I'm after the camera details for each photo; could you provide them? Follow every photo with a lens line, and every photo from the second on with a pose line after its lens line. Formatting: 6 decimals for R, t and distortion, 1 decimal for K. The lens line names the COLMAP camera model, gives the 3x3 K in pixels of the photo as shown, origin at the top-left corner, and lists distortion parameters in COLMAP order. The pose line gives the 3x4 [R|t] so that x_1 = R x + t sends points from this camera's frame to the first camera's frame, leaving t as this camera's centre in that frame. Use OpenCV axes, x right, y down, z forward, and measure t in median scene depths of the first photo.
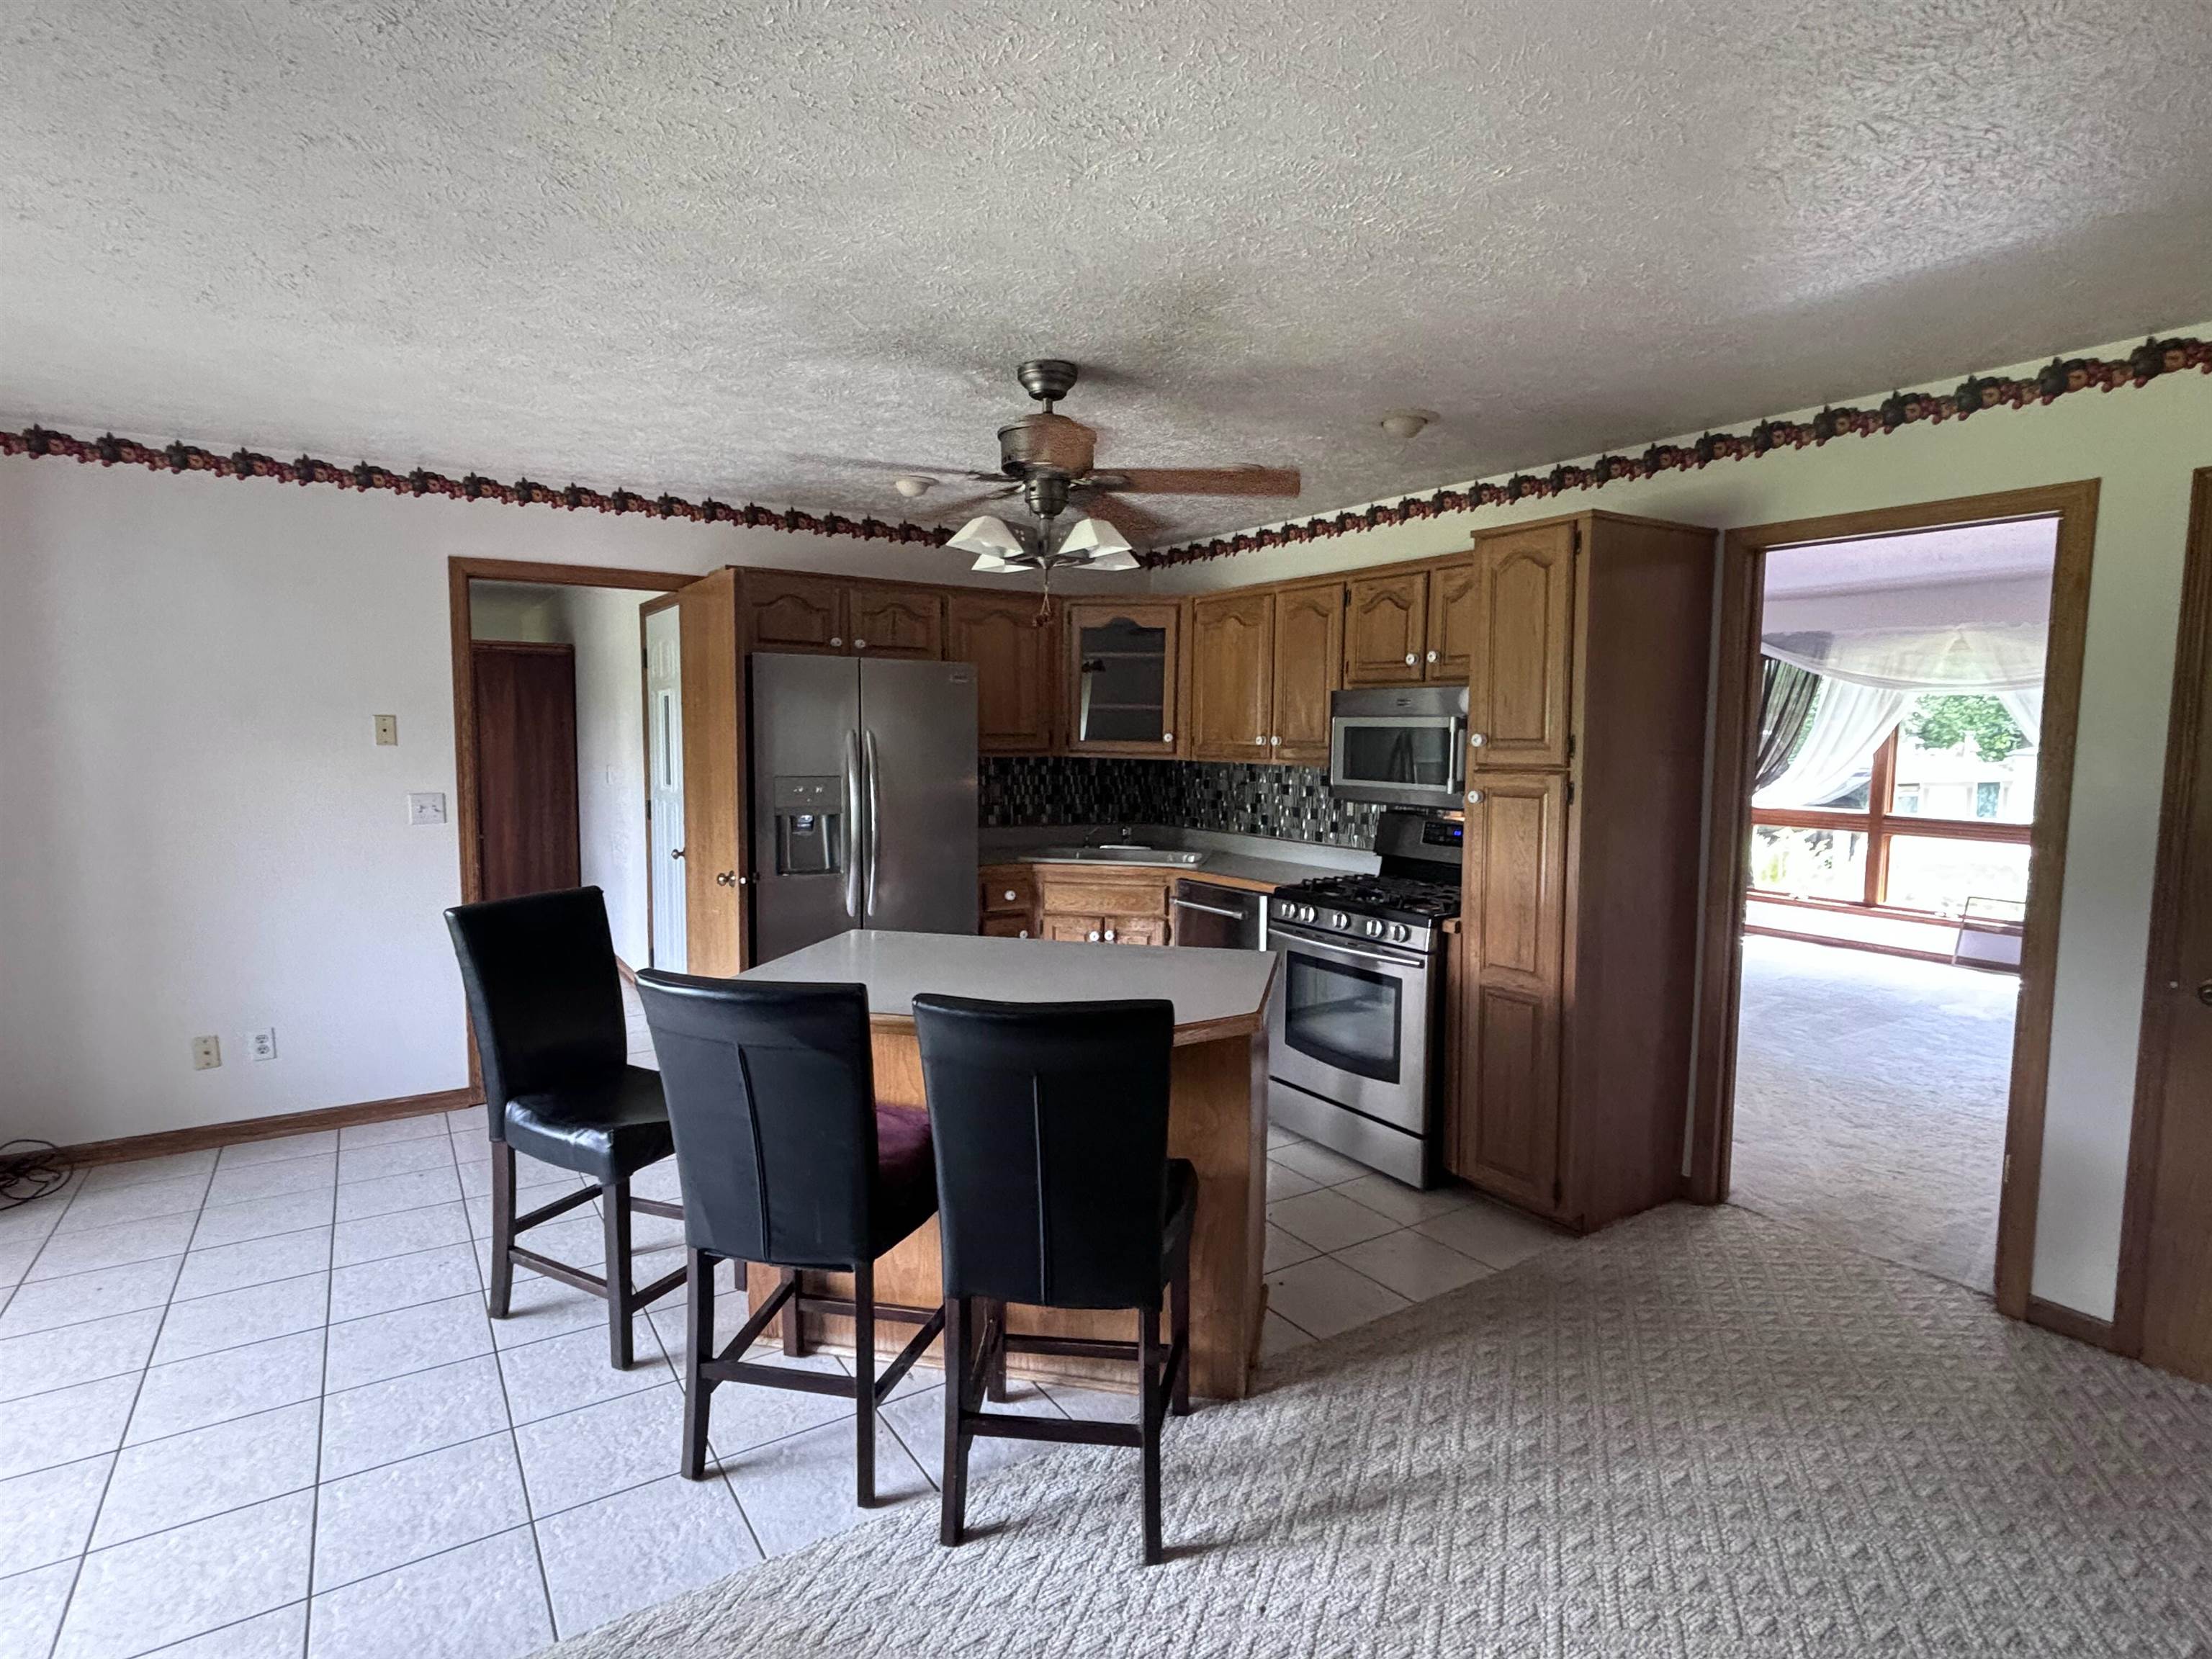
lens RADIAL K [[1127.3, 0, 1106.0], [0, 1127.3, 829.5], [0, 0, 1]] dist [-0.004727, -0.000944]
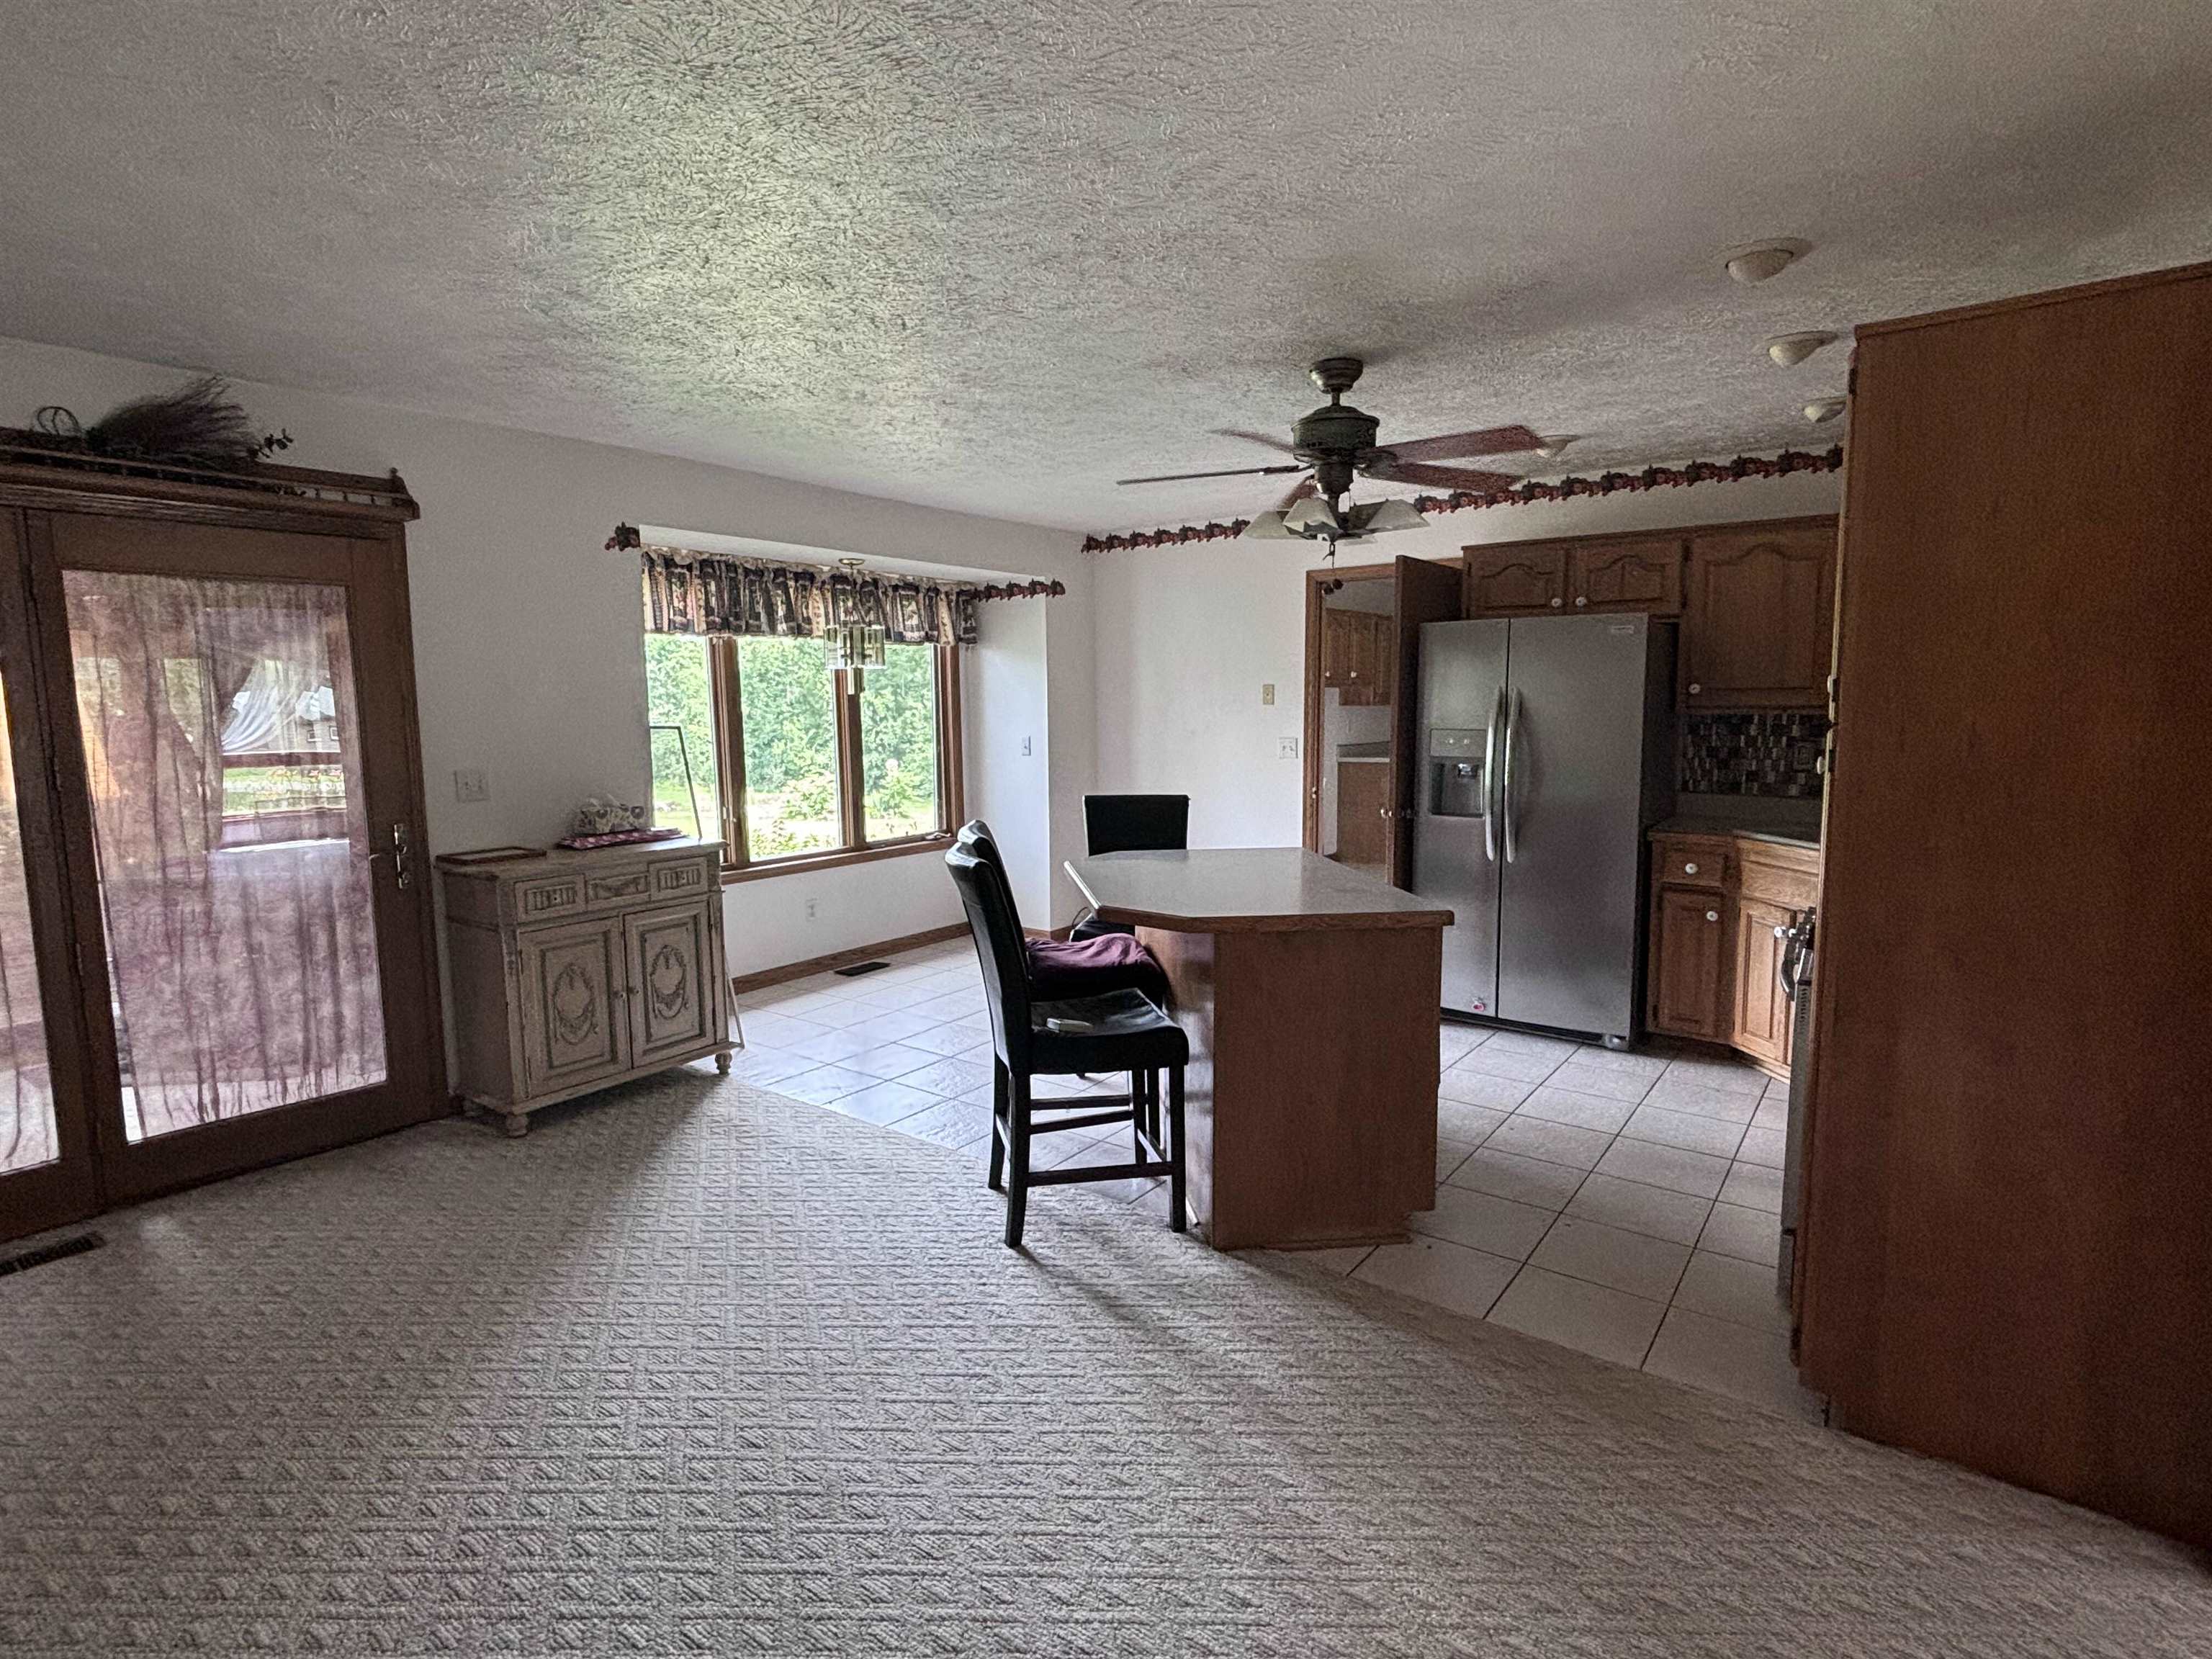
lens RADIAL K [[1127.3, 0, 1106.0], [0, 1127.3, 829.5], [0, 0, 1]] dist [-0.004727, -0.000944]
pose [[0.344239, 0.098472, -0.933704, 0.871105], [-0.076380, 0.994126, 0.076685, -0.007099], [0.935770, 0.044919, 0.349738, 0.358114]]
